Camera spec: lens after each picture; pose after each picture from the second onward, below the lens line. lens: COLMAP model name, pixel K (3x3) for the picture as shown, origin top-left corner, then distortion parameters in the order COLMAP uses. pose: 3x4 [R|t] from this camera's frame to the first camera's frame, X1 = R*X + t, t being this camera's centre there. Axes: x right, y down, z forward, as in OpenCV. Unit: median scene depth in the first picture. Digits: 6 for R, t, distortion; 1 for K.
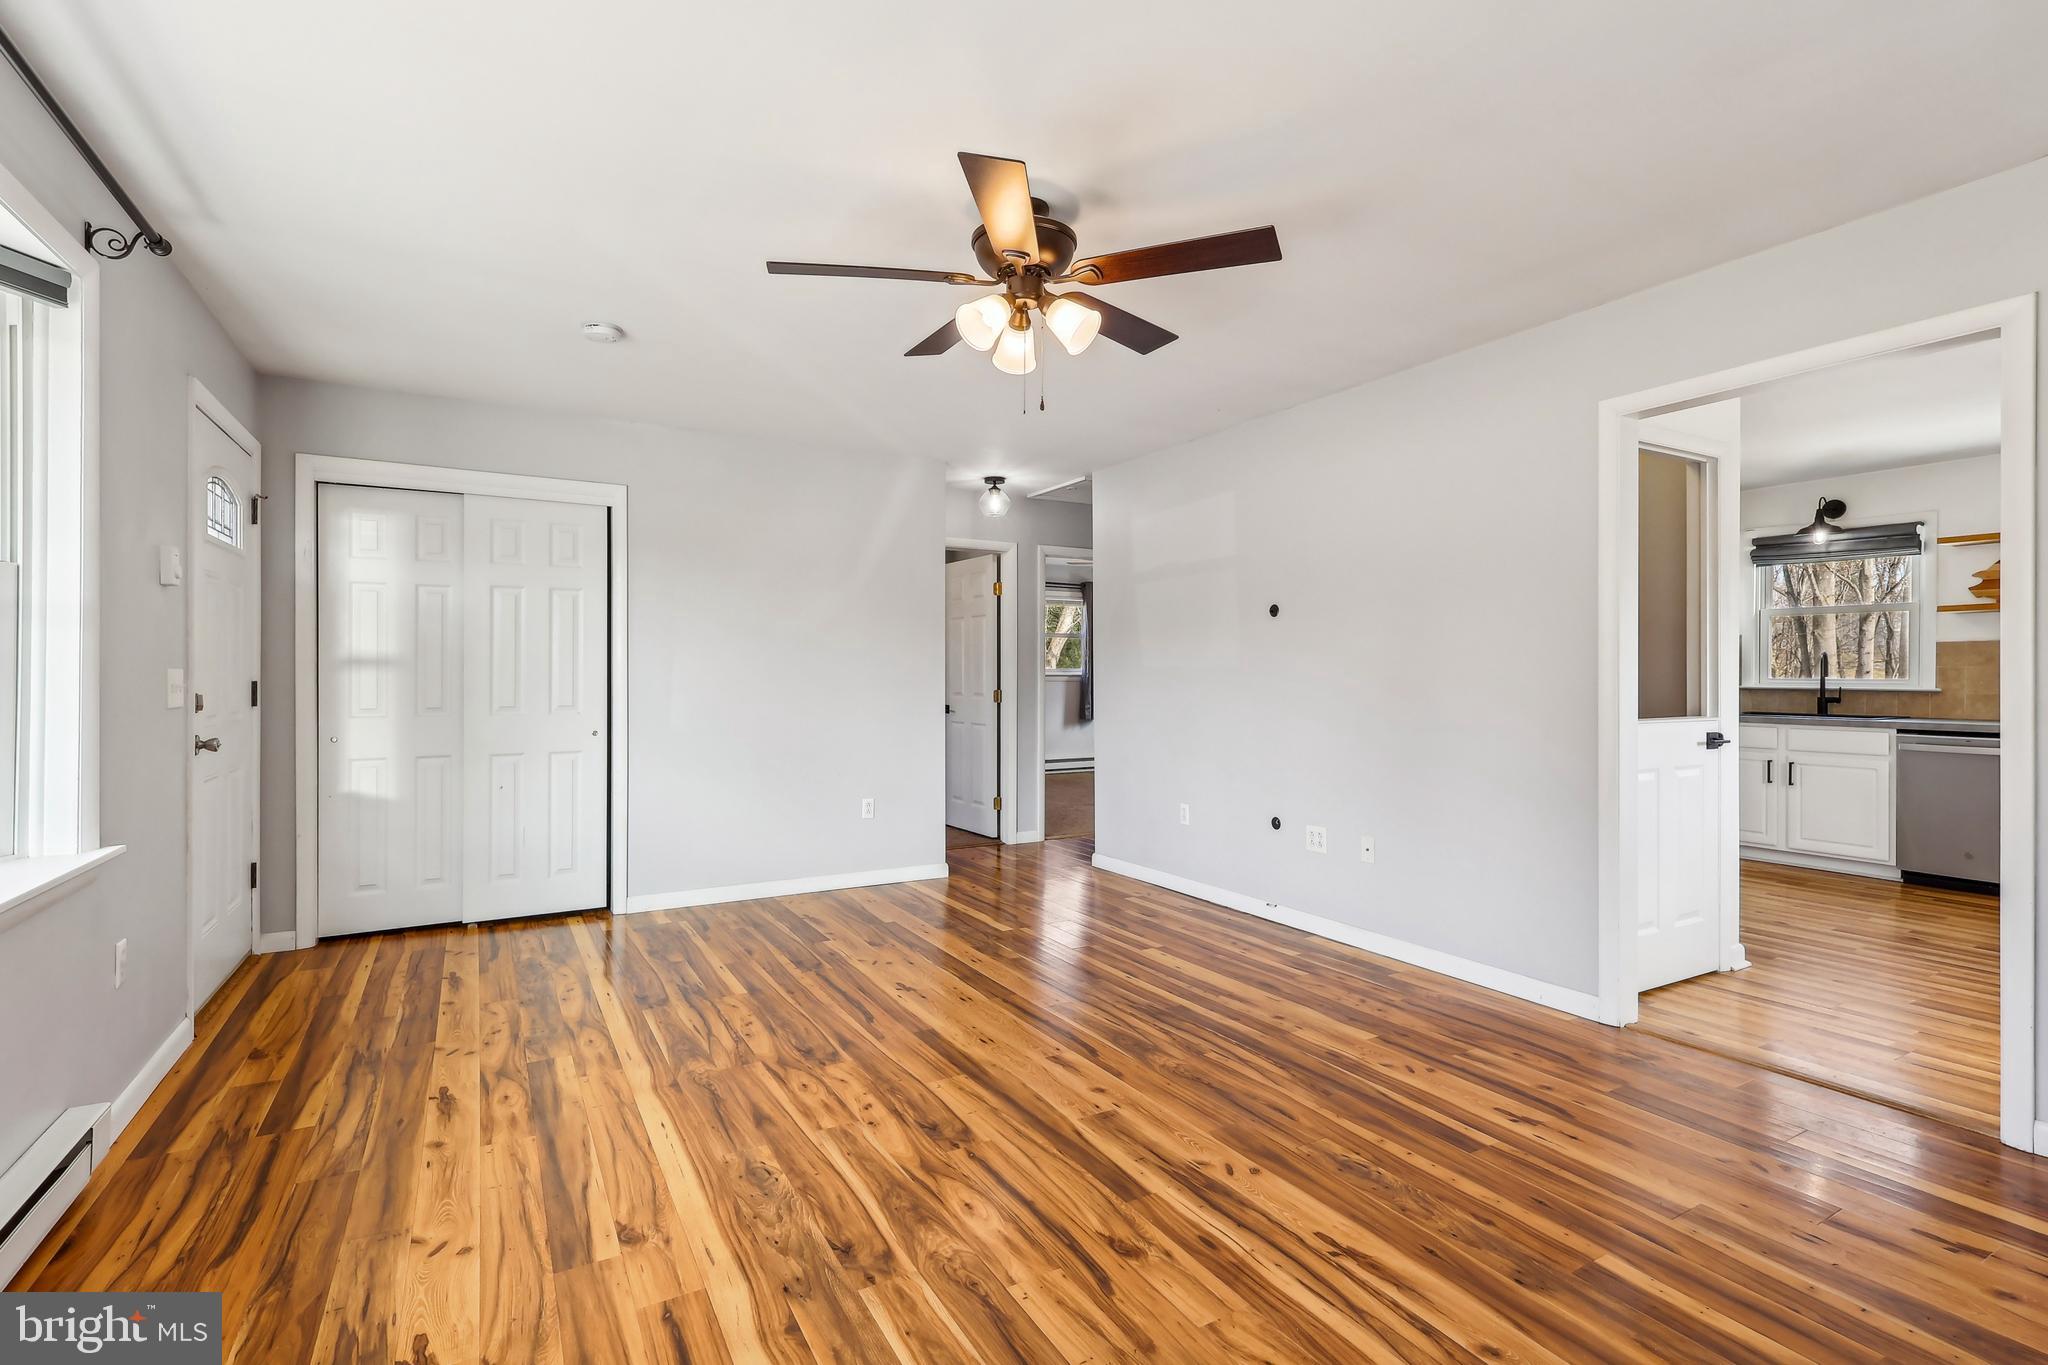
lens RADIAL K [[960.6, 0, 1026.0], [0, 960.6, 668.3], [0, 0, 1]] dist [0.000784, 0.000797]
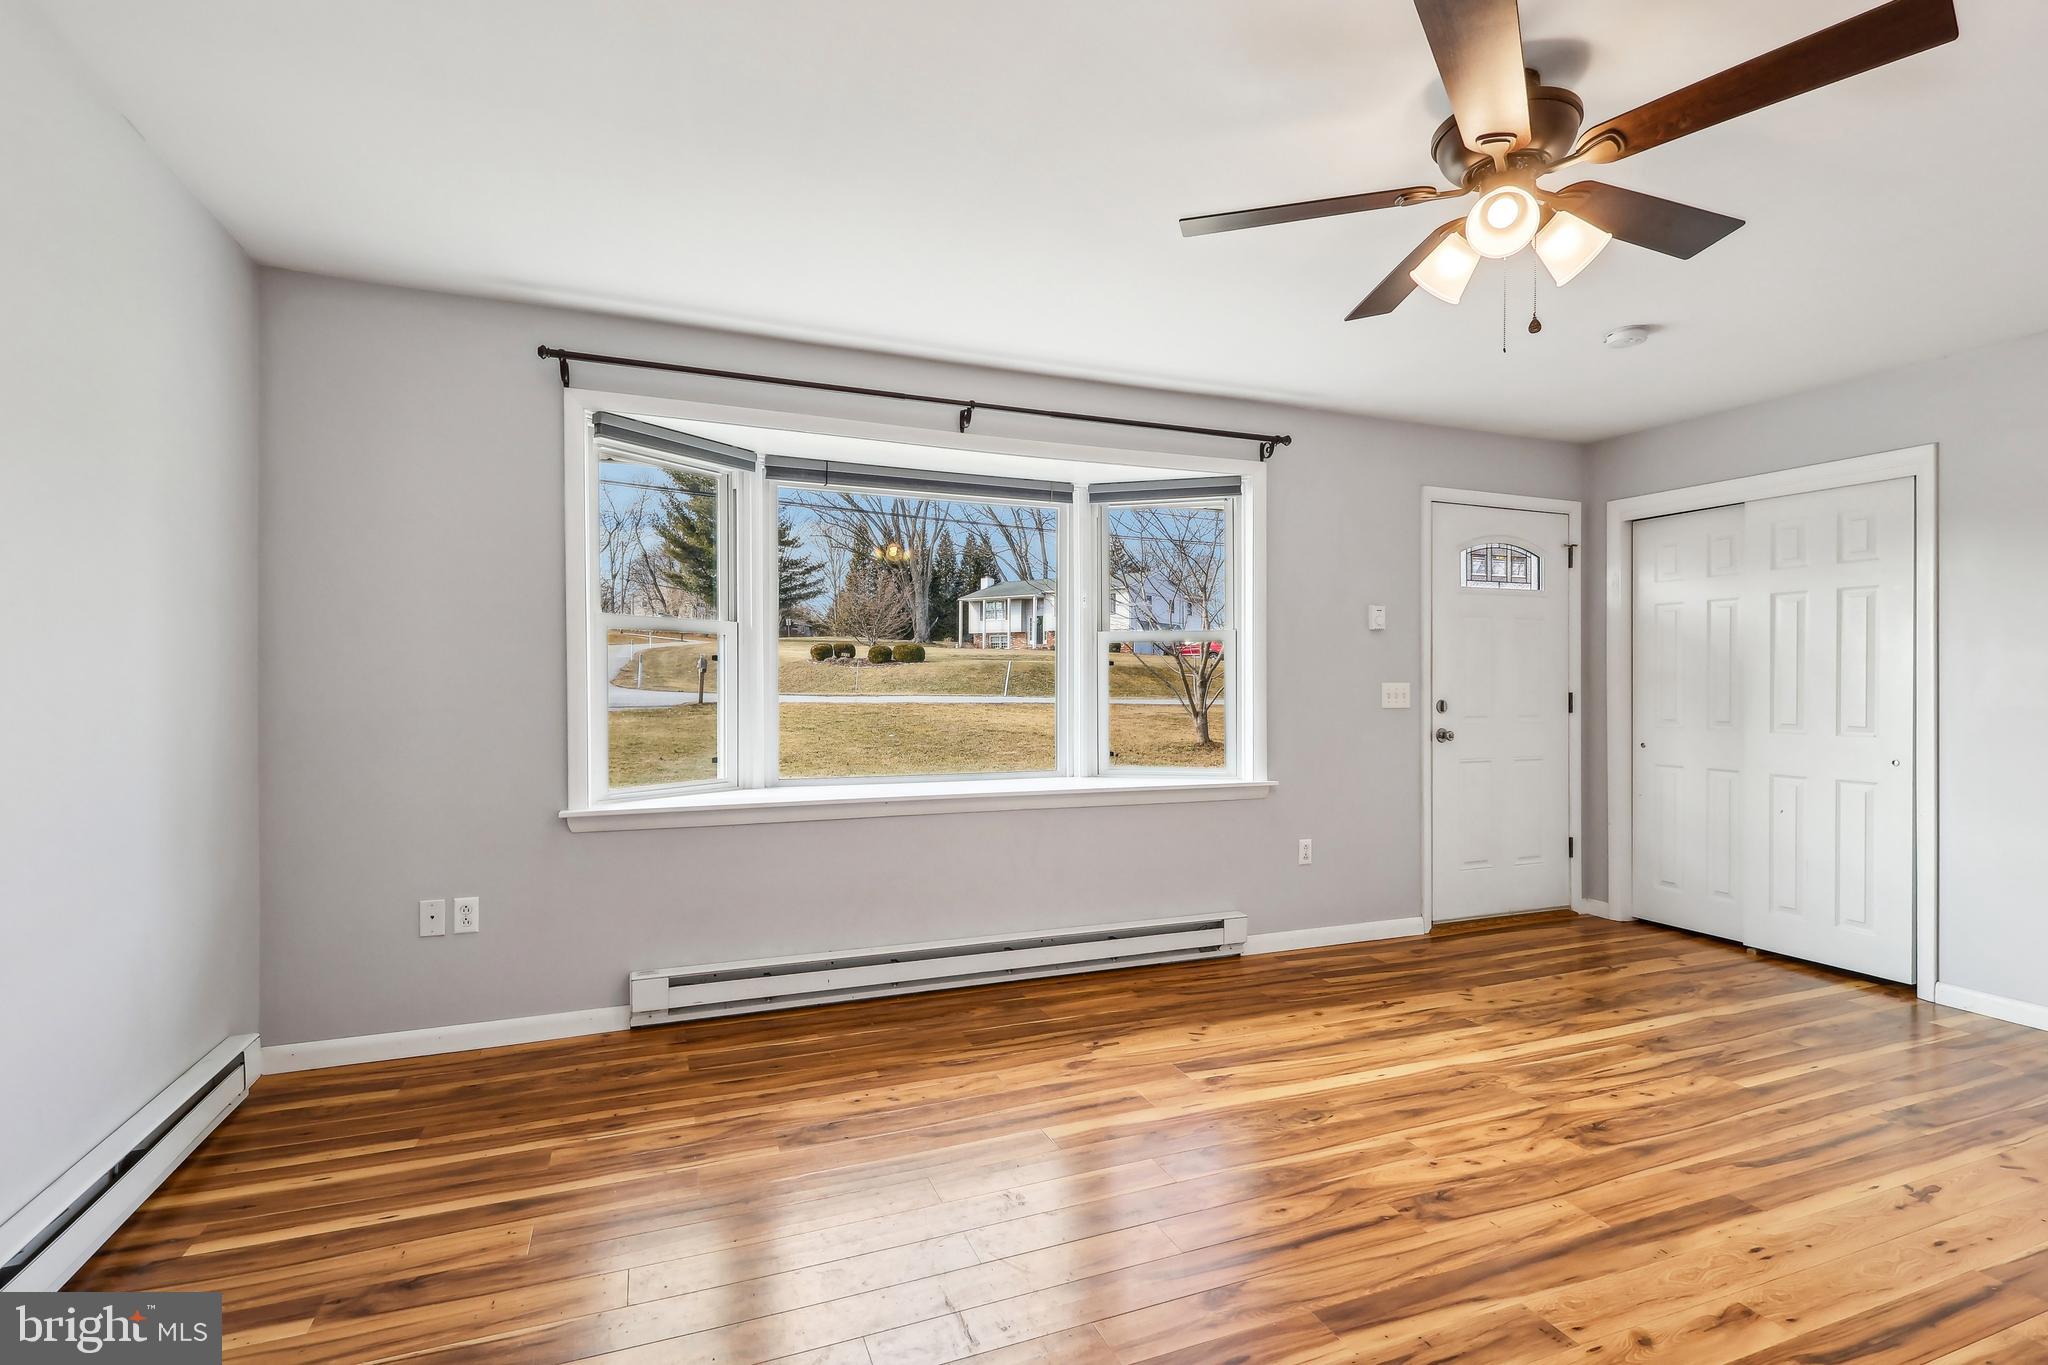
lens RADIAL K [[951.0, 0, 1031.5], [0, 951.0, 684.8], [0, 0, 1]] dist [0.000424, 0.005356]
pose [[-0.135647, 0.001509, -0.990756, 0.803247], [0.003243, 0.999994, 0.001079, -0.001525], [0.990752, -0.003067, -0.135651, 0.718323]]
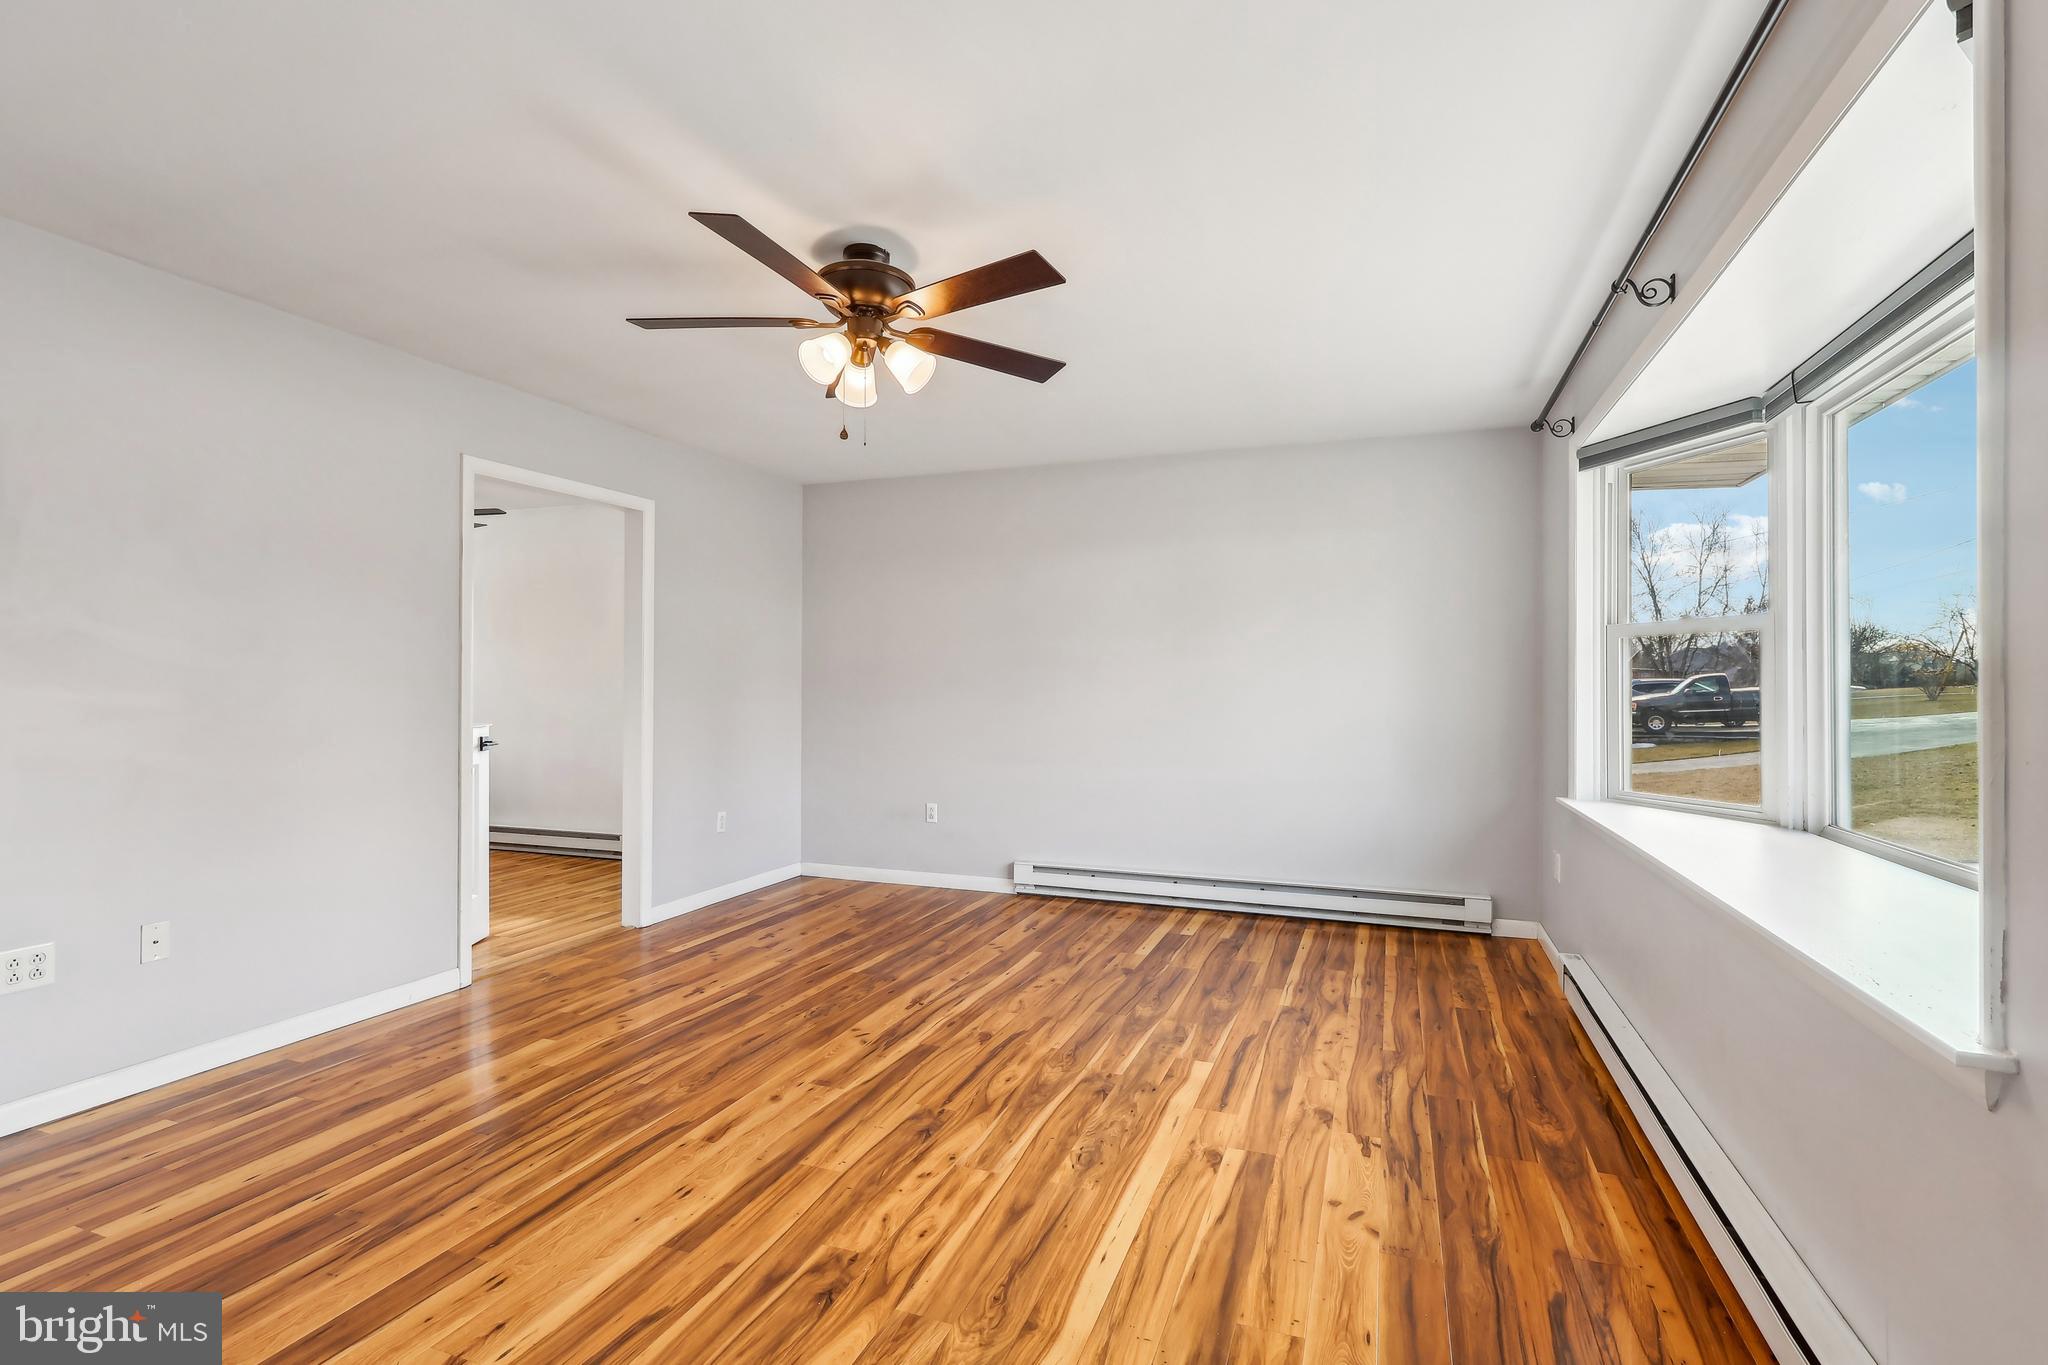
lens RADIAL K [[951.0, 0, 1031.5], [0, 951.0, 684.8], [0, 0, 1]] dist [0.000424, 0.005356]
pose [[-0.639449, 0.001701, 0.768832, -0.926469], [-0.007888, 0.999930, -0.008773, 0.004930], [-0.768793, -0.011674, -0.639391, 1.519500]]
